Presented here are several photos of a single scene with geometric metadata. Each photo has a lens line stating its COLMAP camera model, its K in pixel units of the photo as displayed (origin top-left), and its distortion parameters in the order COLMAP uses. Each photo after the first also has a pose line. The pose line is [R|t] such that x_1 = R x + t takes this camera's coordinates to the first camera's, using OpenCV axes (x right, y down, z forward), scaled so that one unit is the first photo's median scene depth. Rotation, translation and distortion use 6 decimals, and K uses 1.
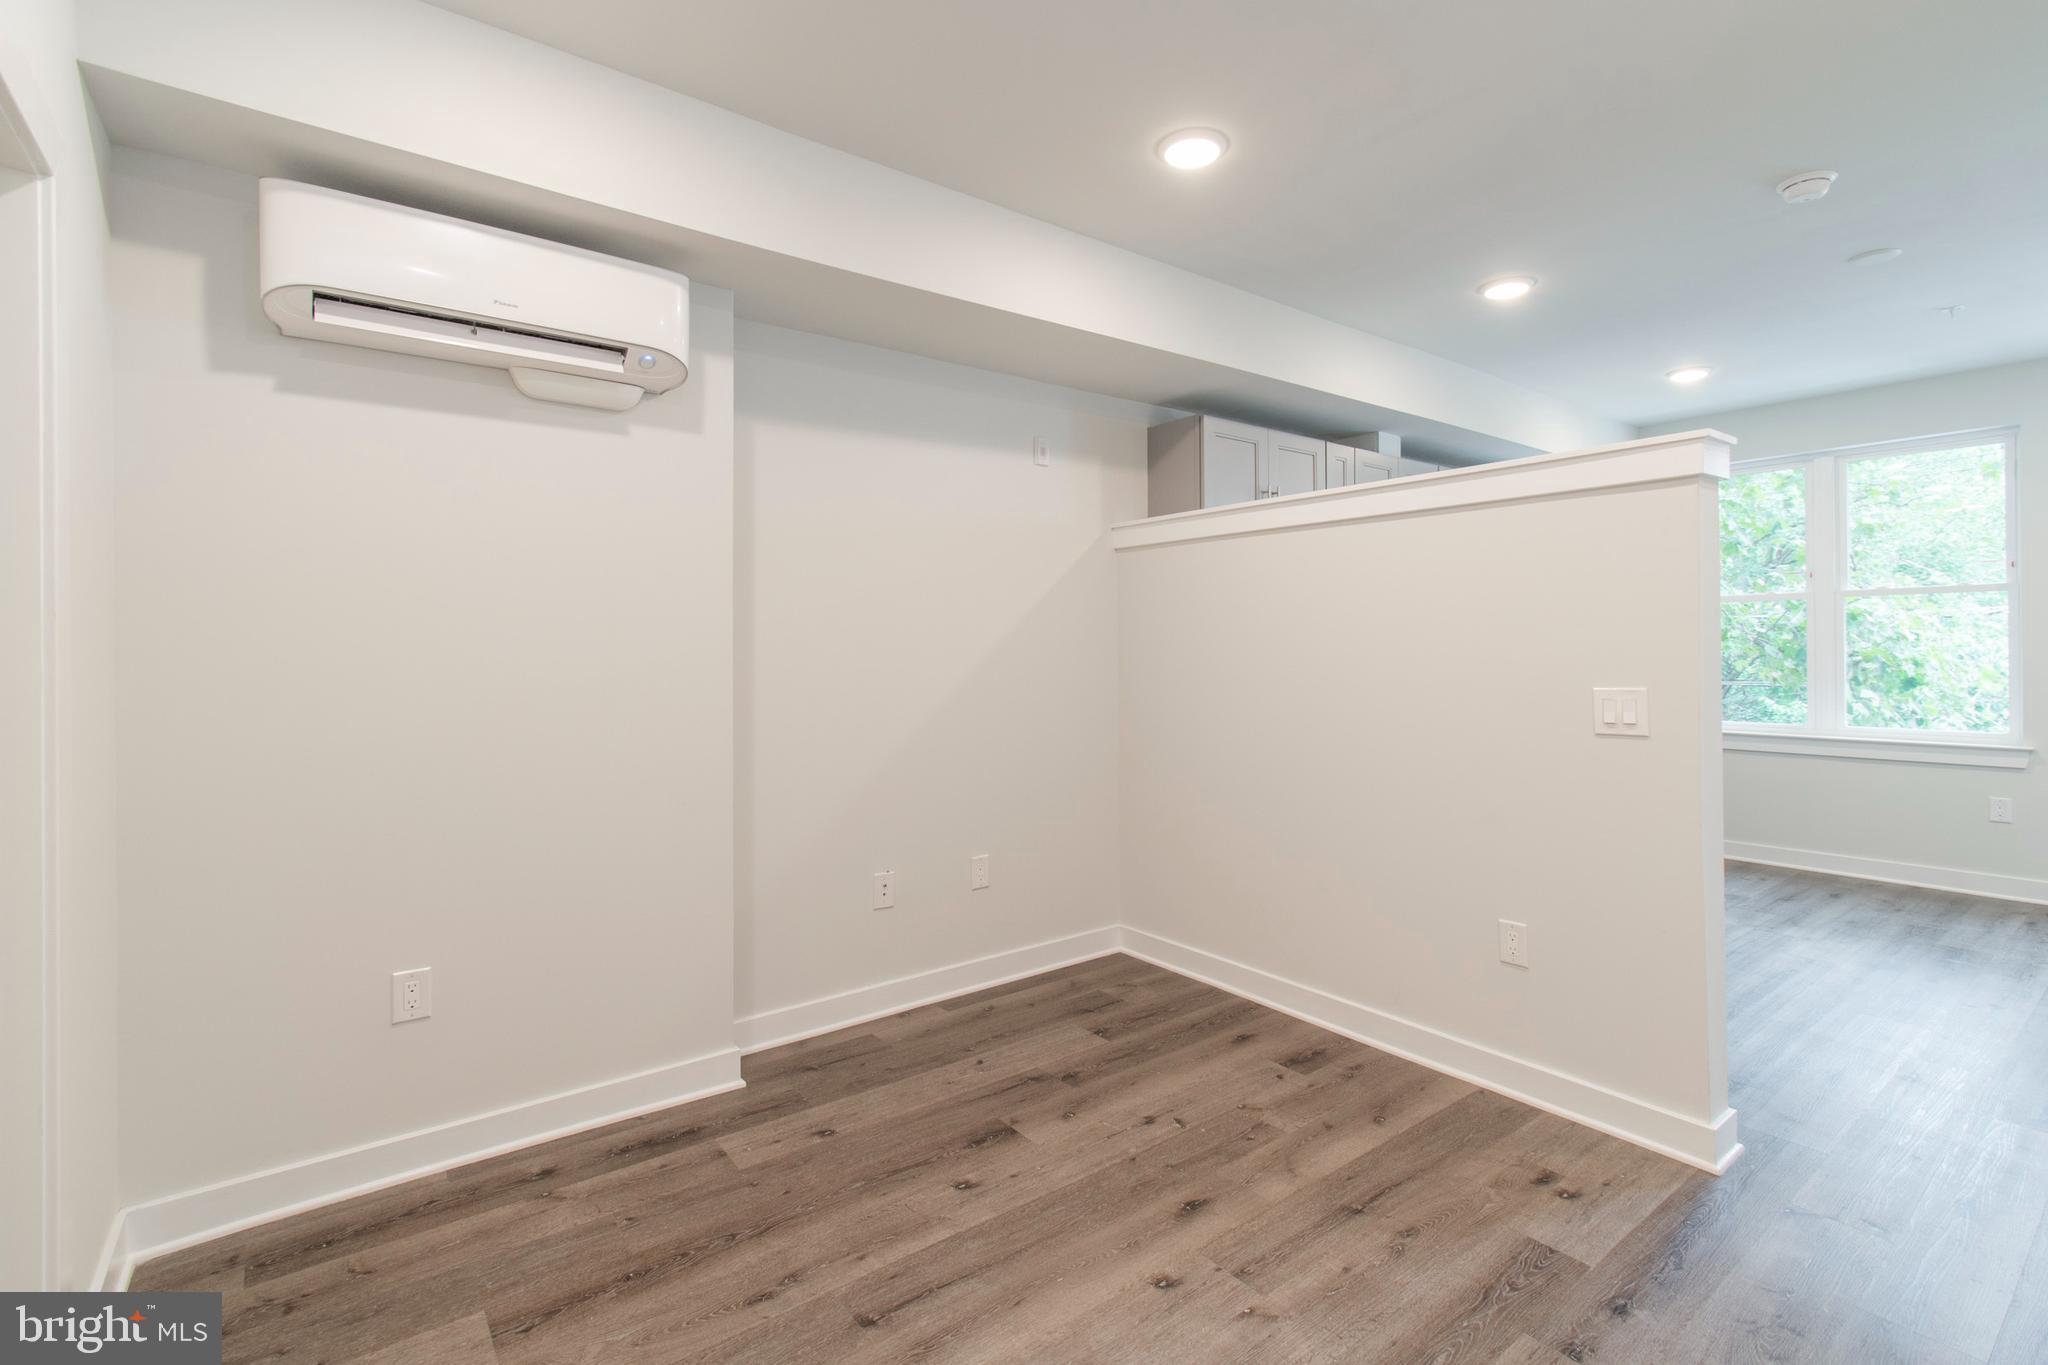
lens RADIAL K [[921.1, 0, 1041.1], [0, 921.1, 657.6], [0, 0, 1]] dist [0.001531, -0.002064]
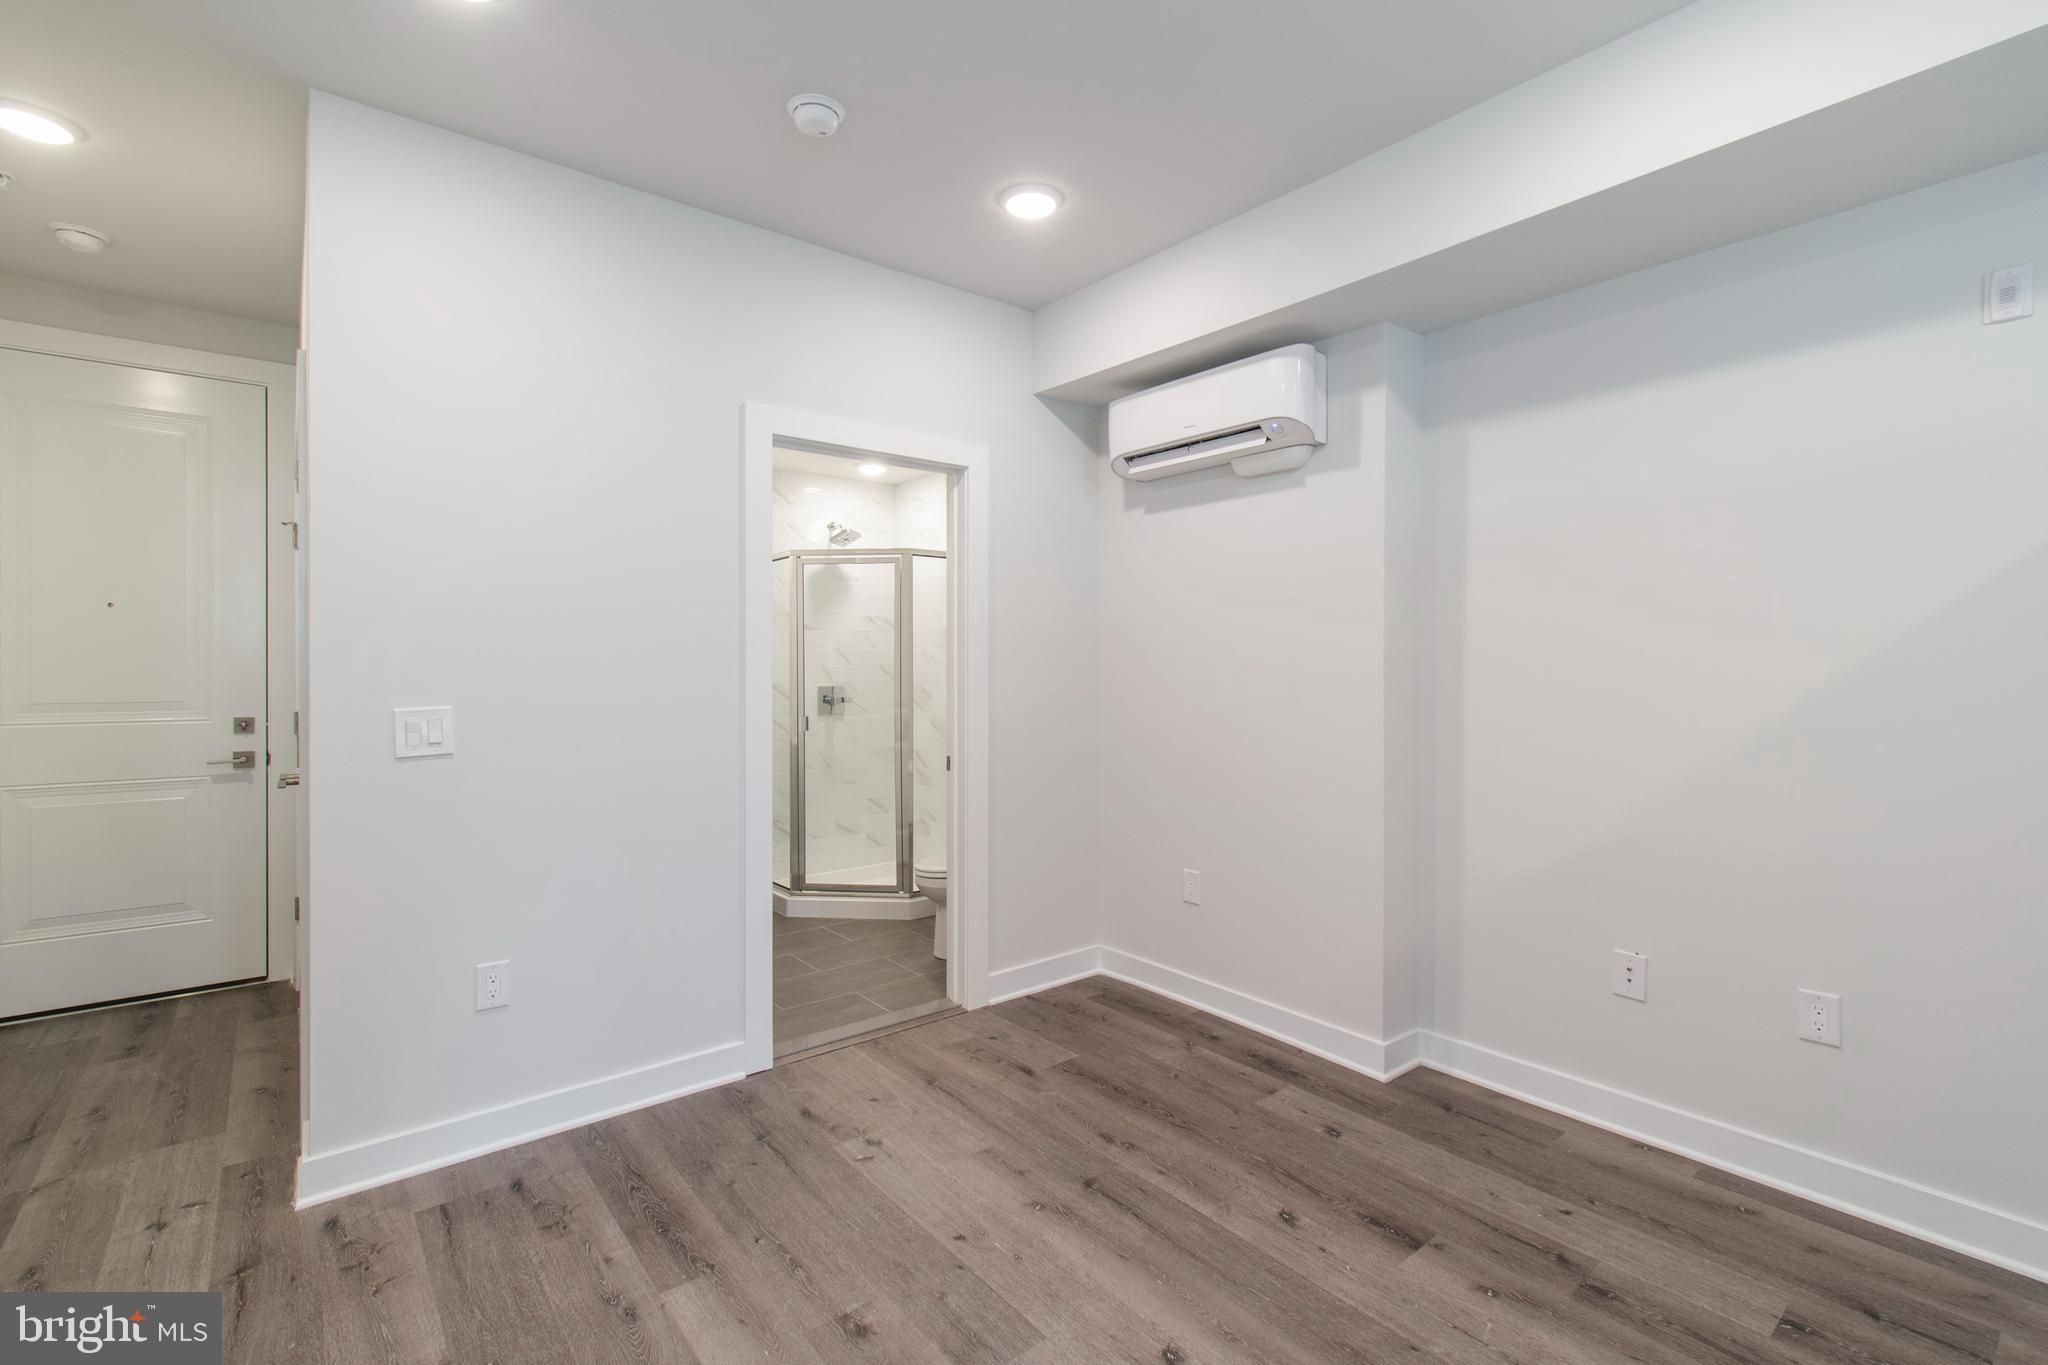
lens RADIAL K [[921.1, 0, 1021.8], [0, 921.1, 688.0], [0, 0, 1]] dist [0.001531, -0.002064]
pose [[0.024004, 0.032246, -0.999192, 0.794183], [-0.007267, 0.999459, 0.032080, -0.014324], [0.999685, 0.006491, 0.024225, 0.635470]]
